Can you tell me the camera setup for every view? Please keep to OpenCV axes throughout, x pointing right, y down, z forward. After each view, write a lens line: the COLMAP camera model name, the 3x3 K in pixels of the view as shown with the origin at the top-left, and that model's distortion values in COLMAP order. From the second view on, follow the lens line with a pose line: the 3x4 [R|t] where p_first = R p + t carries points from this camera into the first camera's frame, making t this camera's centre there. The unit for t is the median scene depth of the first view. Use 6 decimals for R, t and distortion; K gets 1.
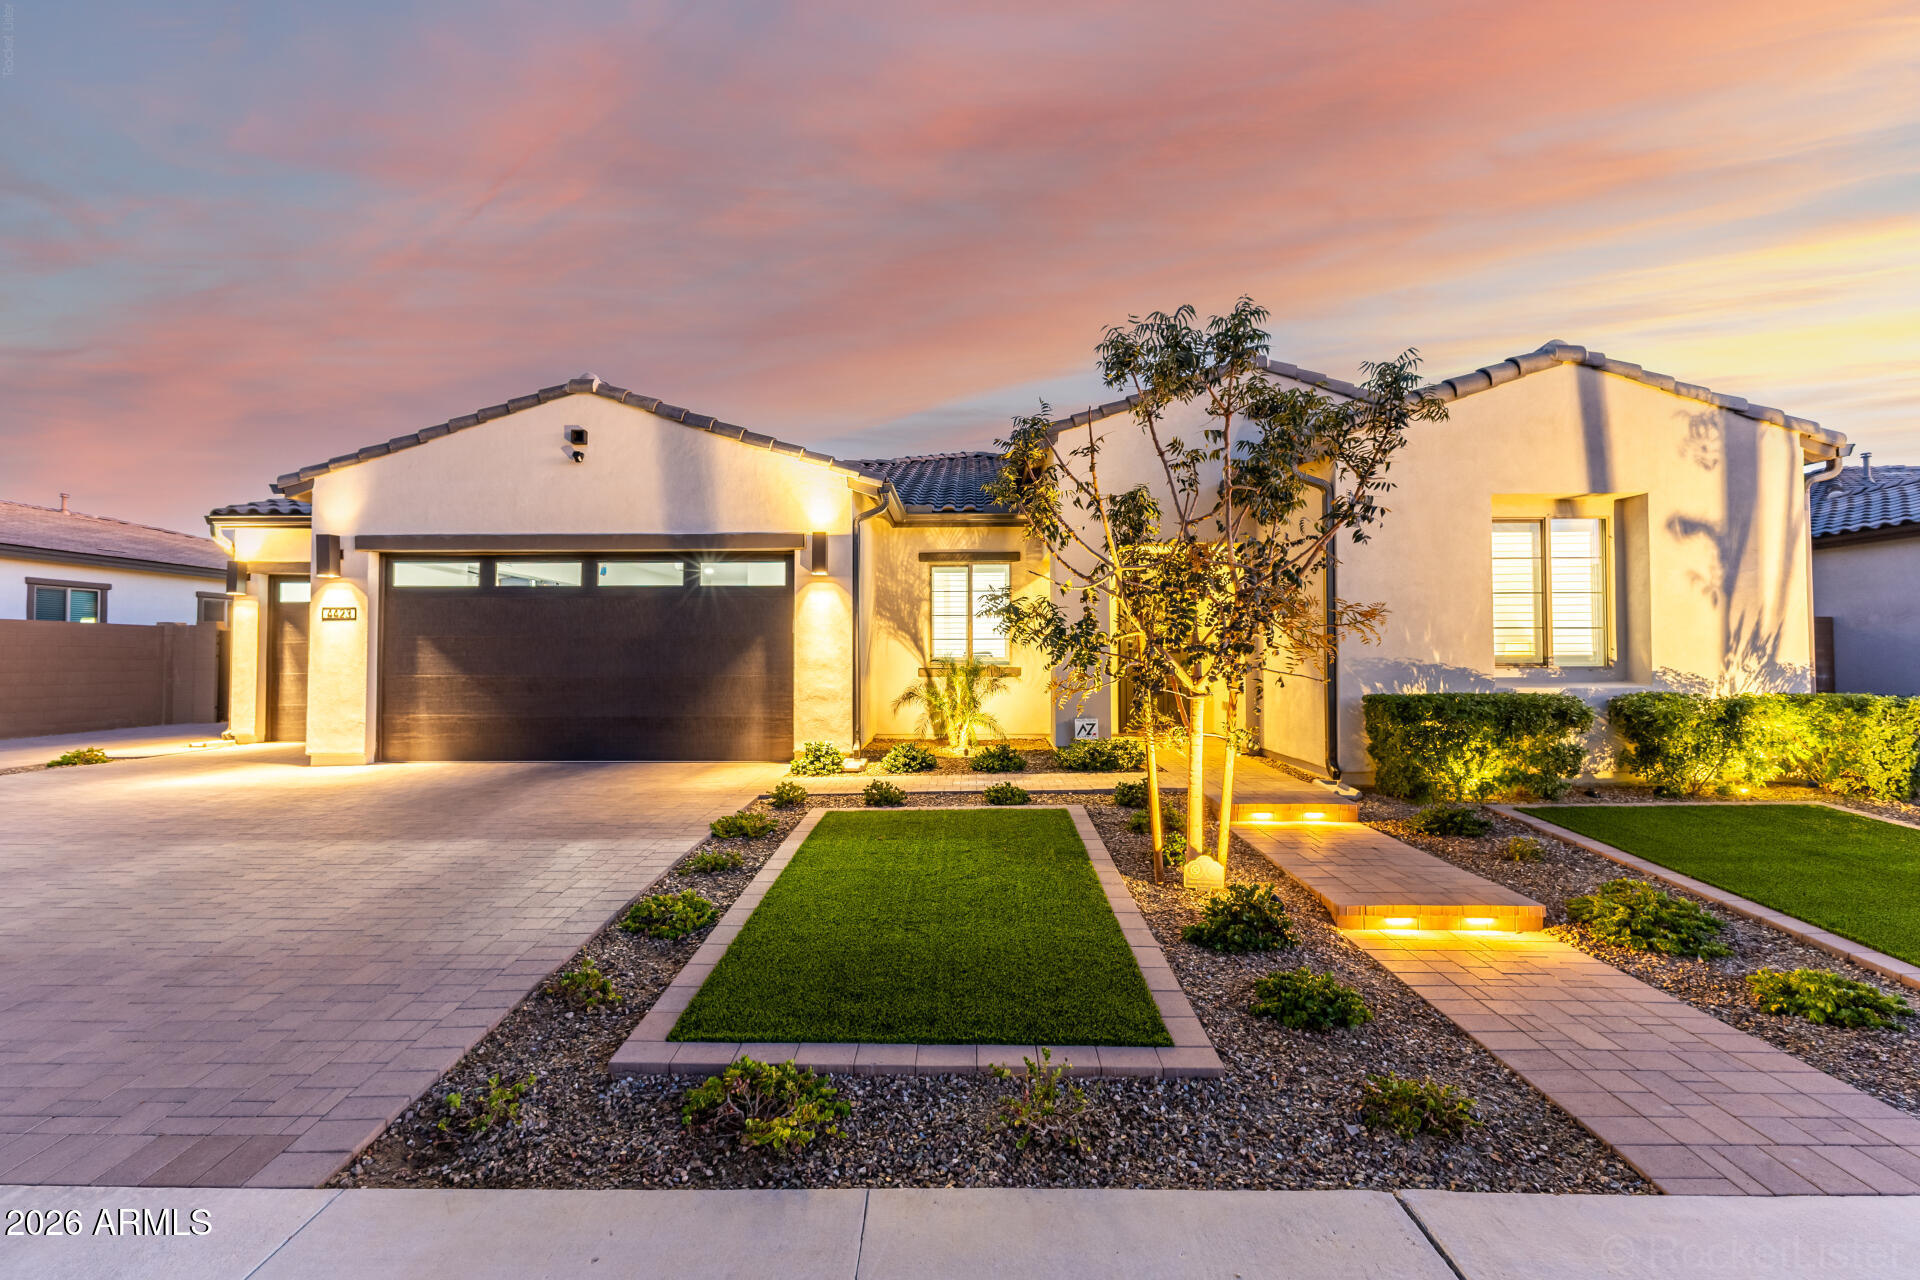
lens RADIAL K [[823.4, 0, 959.4], [0, 823.4, 634.6], [0, 0, 1]] dist [0.012084, -0.004334]
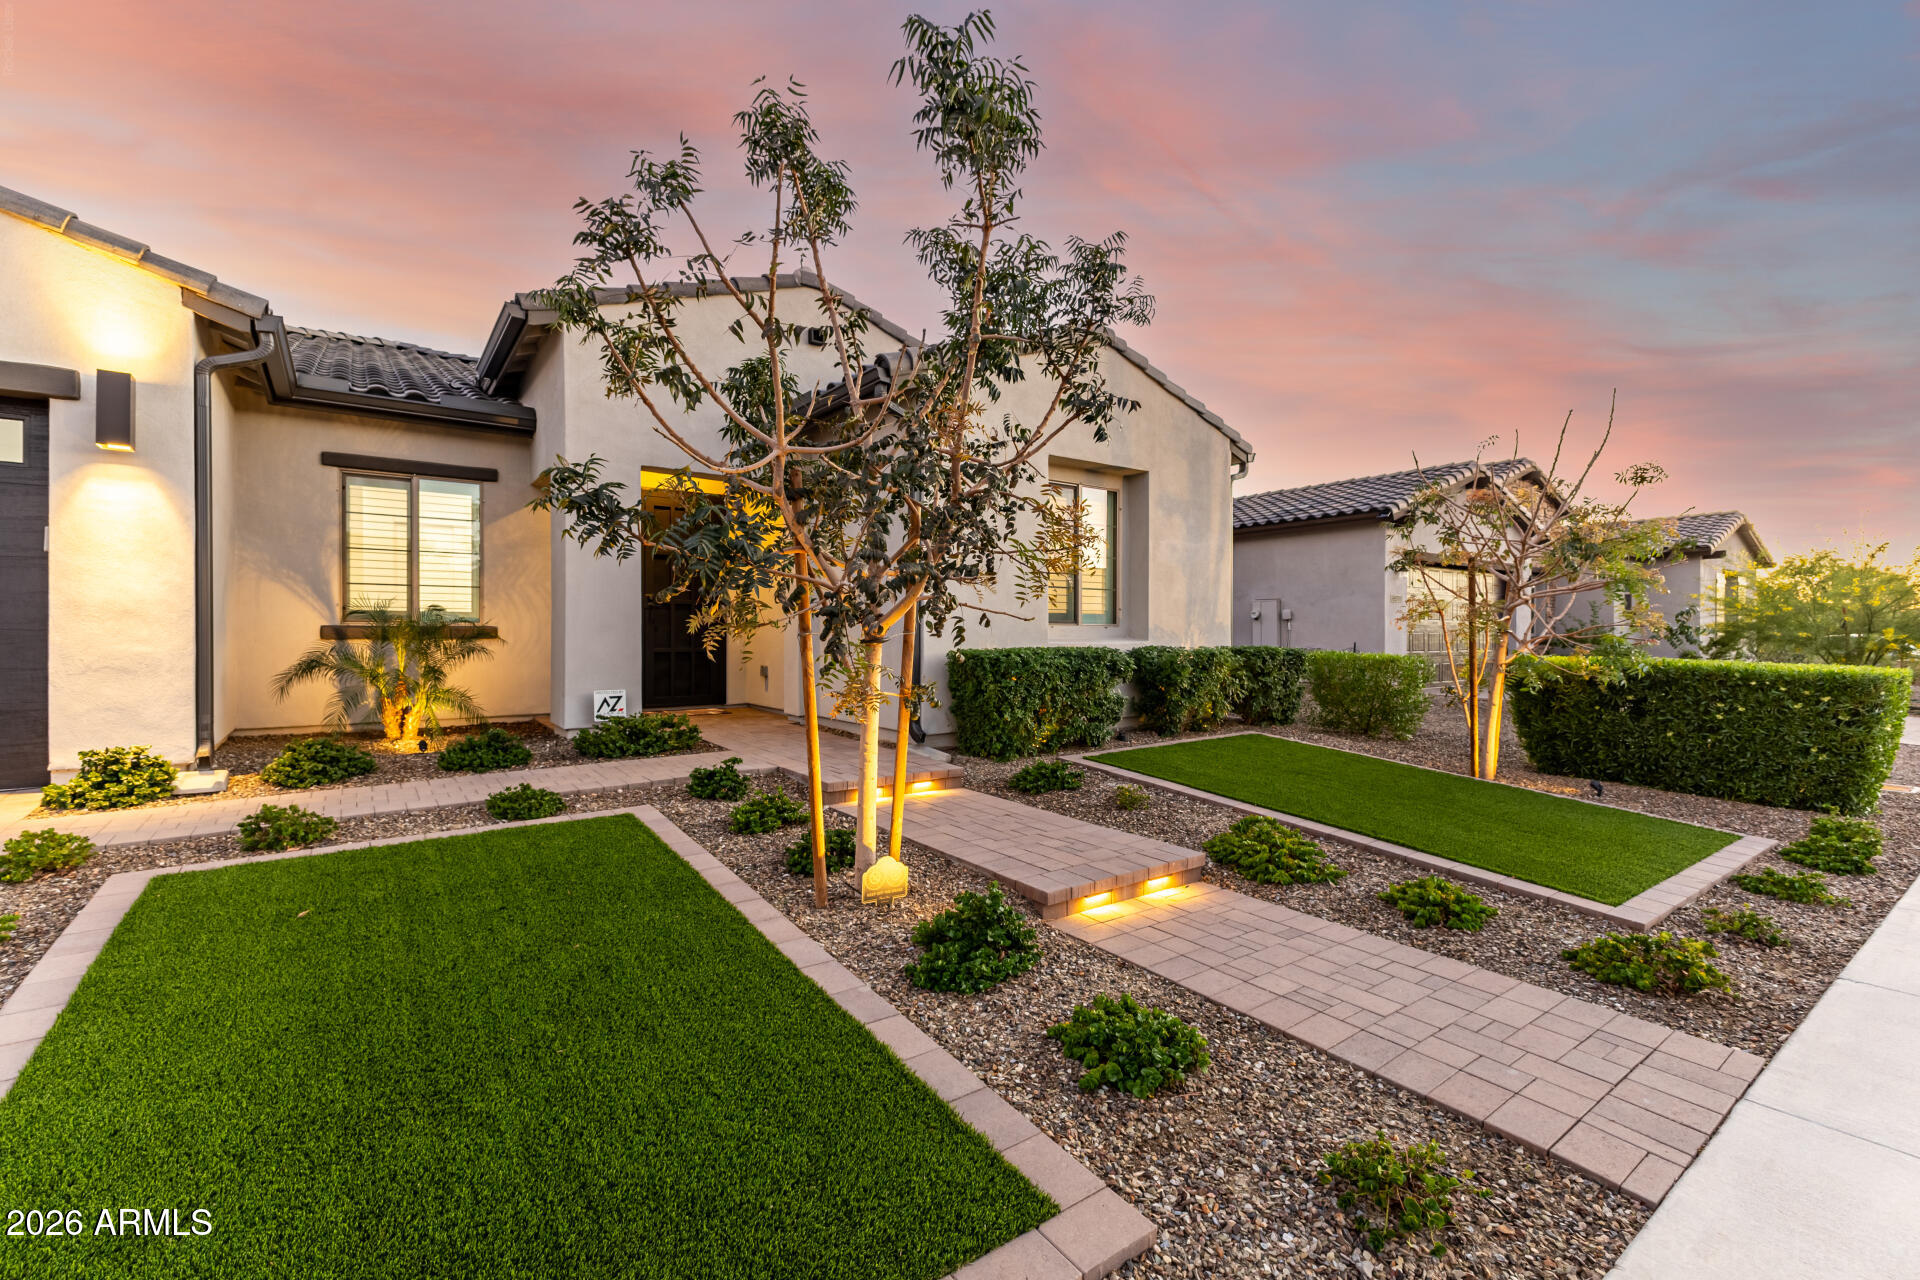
lens RADIAL K [[823.4, 0, 959.4], [0, 823.4, 634.6], [0, 0, 1]] dist [0.012084, -0.004334]
pose [[0.798919, 0.003981, 0.601425, -0.064503], [-0.021702, 0.999518, 0.022212, 0.035474], [-0.601047, -0.030798, 0.798620, 0.256510]]
